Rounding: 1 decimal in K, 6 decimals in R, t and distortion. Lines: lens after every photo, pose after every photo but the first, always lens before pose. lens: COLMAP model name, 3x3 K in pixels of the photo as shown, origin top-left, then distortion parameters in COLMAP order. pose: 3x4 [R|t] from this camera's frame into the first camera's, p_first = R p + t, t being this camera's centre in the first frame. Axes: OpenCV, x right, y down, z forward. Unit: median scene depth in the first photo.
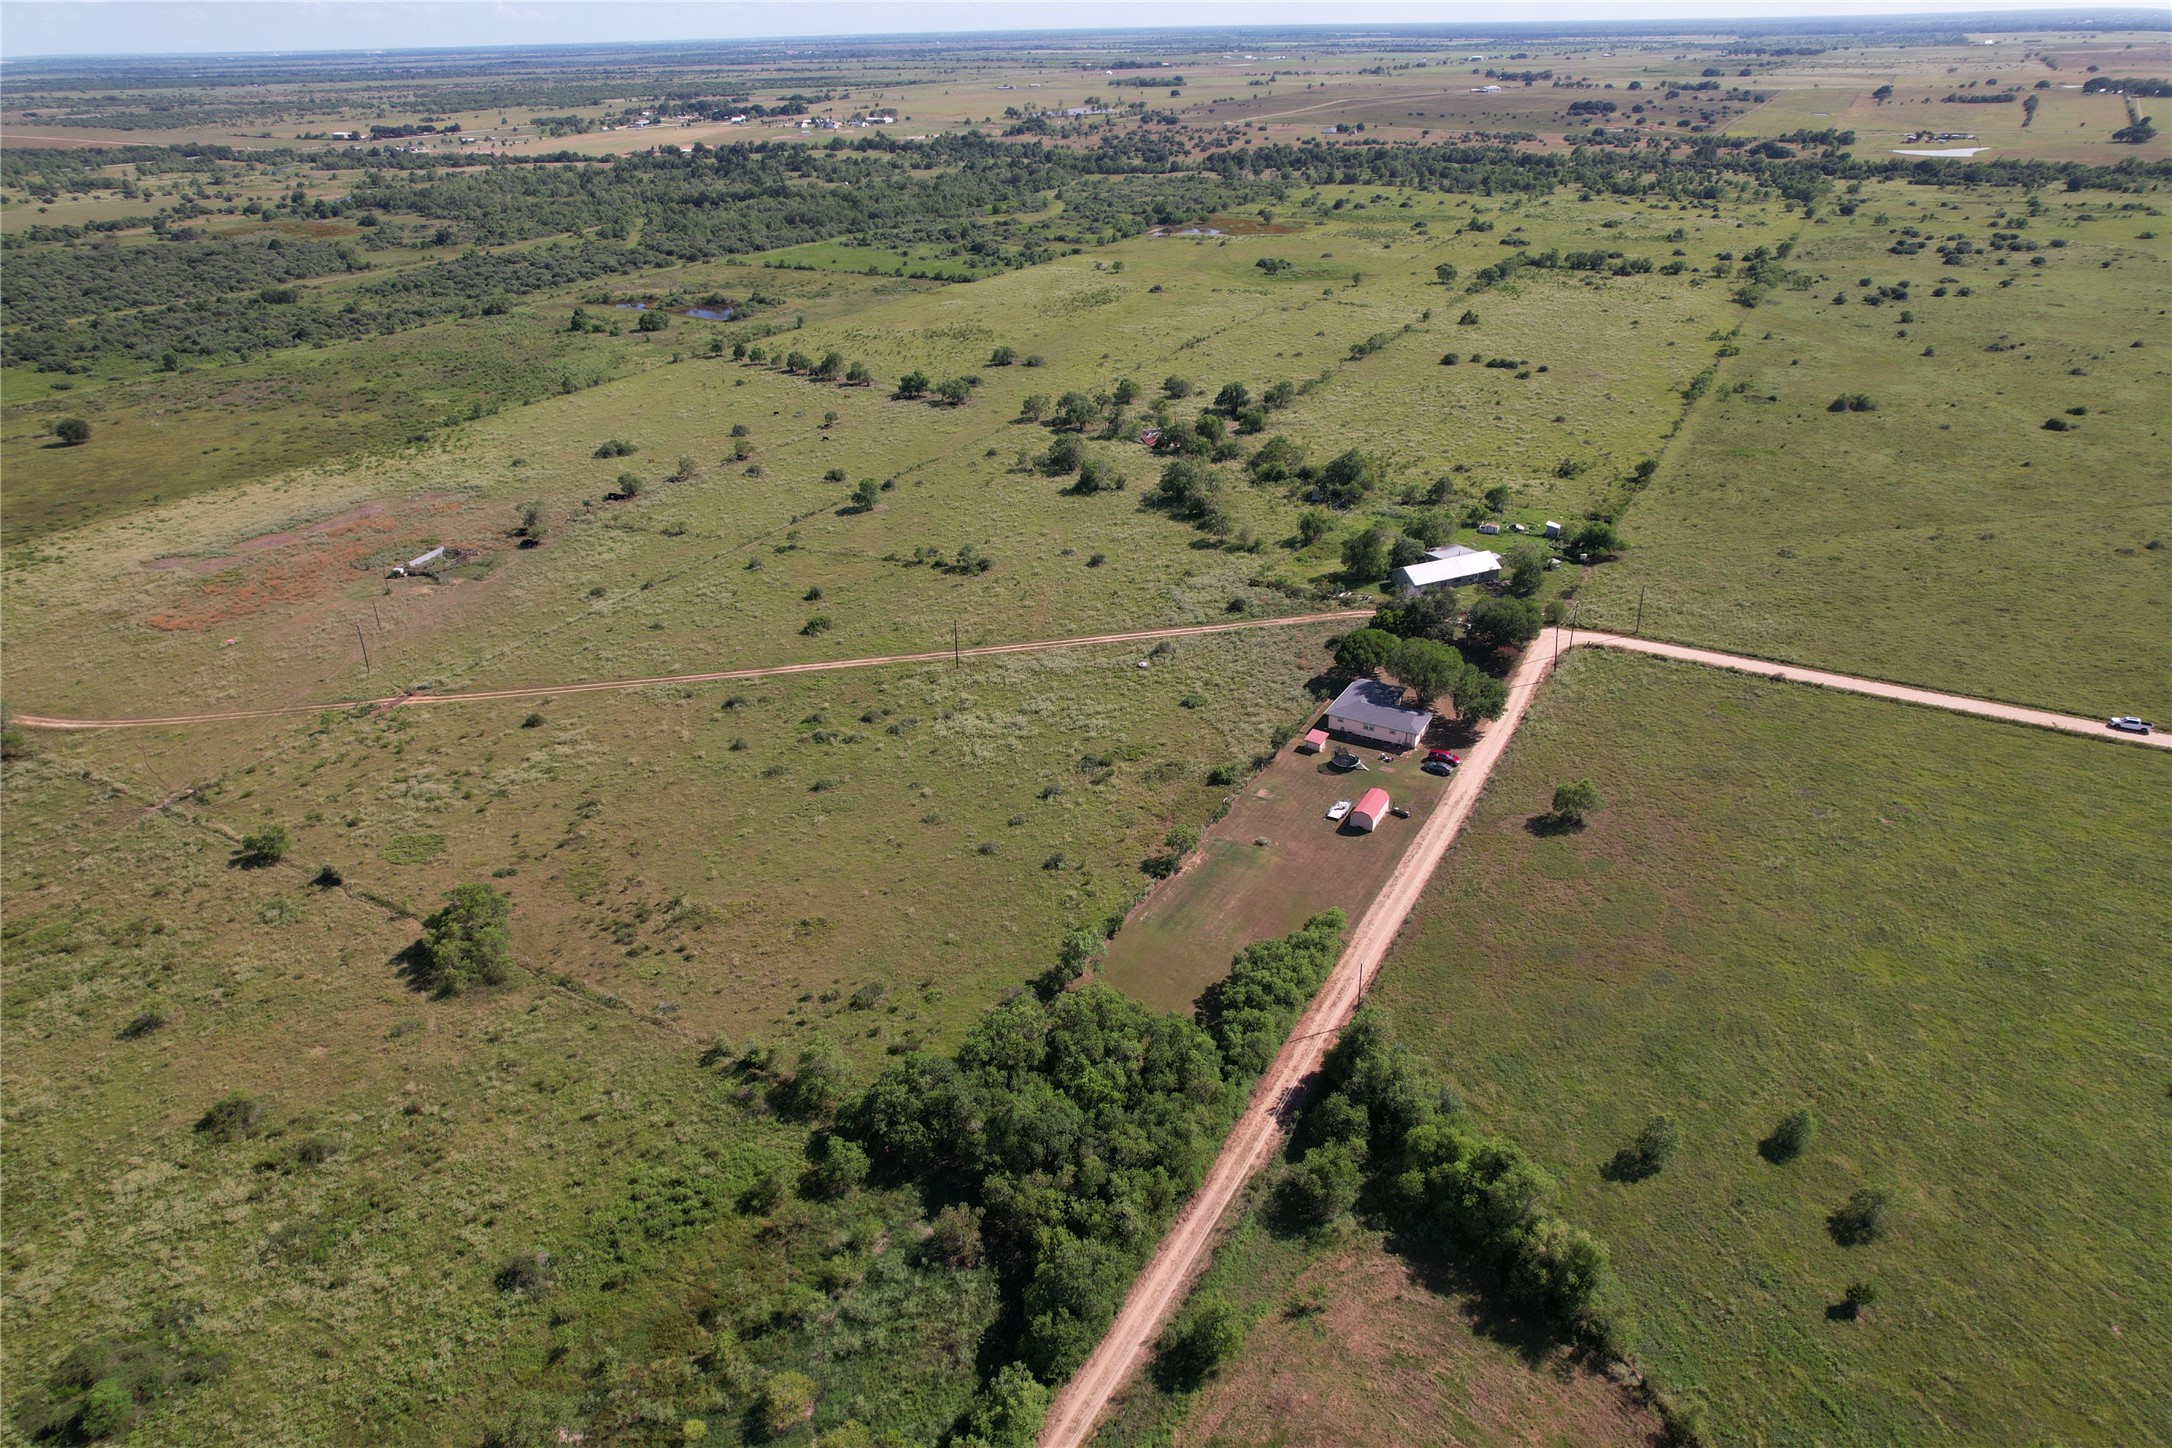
lens RADIAL K [[1390.4, 0, 1096.6], [0, 1390.4, 734.2], [0, 0, 1]] dist [-0.078701, 0.070567]
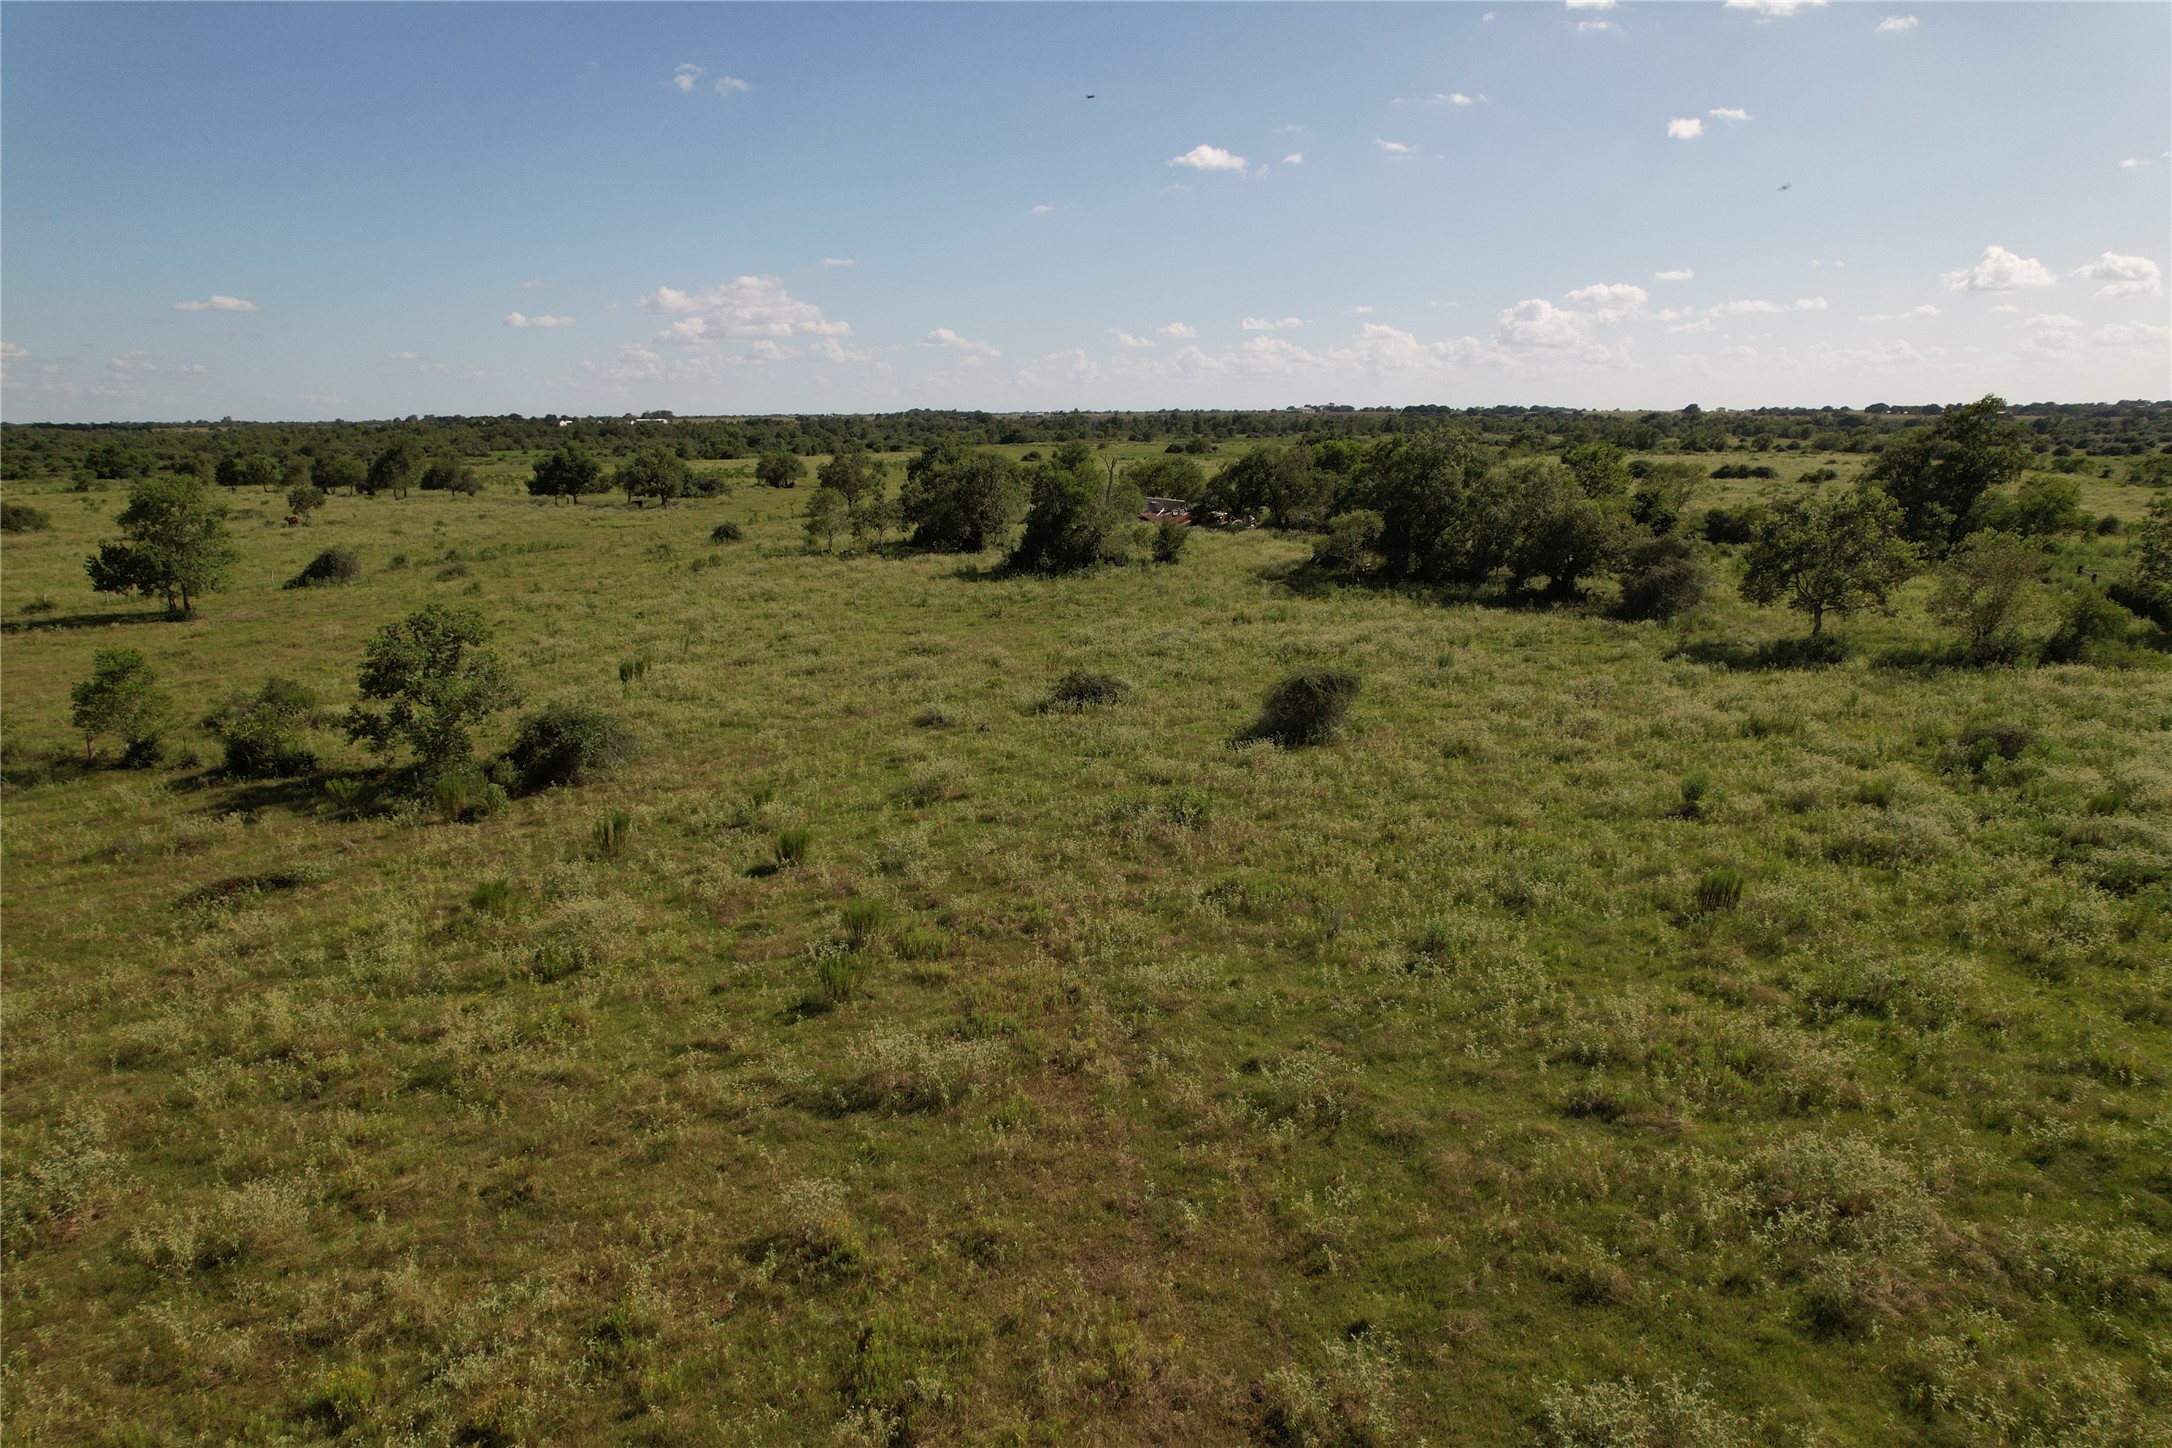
lens RADIAL K [[1390.4, 0, 1096.6], [0, 1390.4, 734.2], [0, 0, 1]] dist [-0.078701, 0.070567]
pose [[0.989002, -0.026055, 0.145589, -0.042748], [0.061177, 0.968270, -0.242302, -0.079161], [-0.134656, 0.248544, 0.959215, 0.787329]]
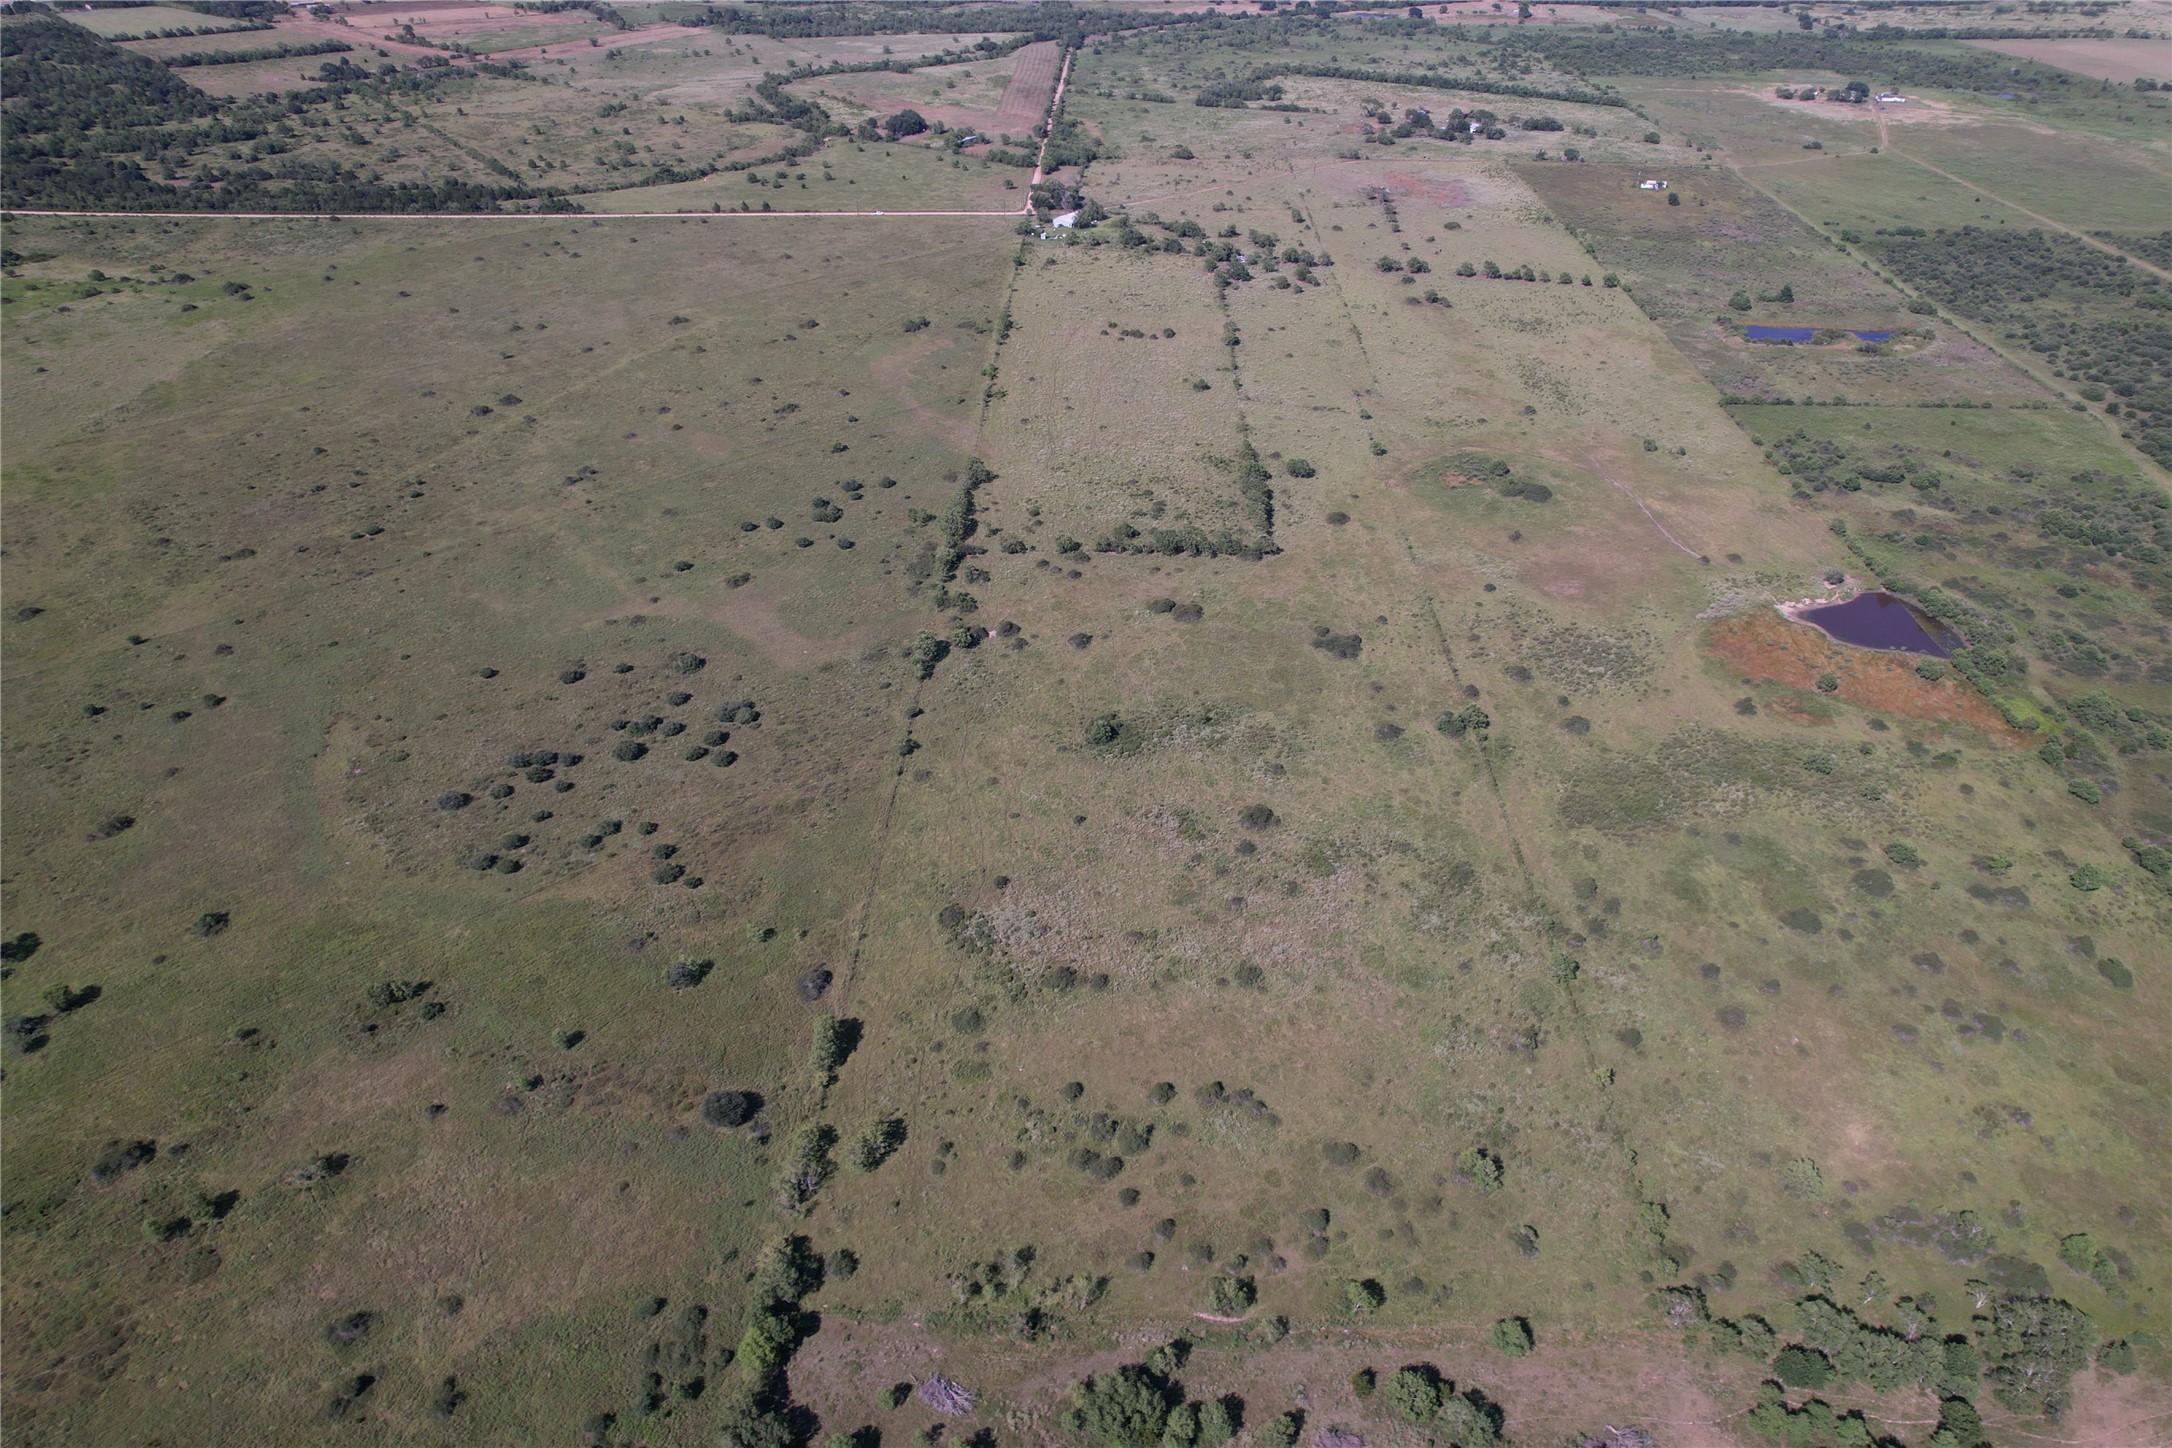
lens RADIAL K [[1390.4, 0, 1096.6], [0, 1390.4, 734.2], [0, 0, 1]] dist [-0.078701, 0.070567]
pose [[-0.886229, 0.276444, -0.371721, 1.402824], [-0.204091, 0.487355, 0.849018, -1.835536], [0.415866, 0.828290, -0.375488, 2.668743]]
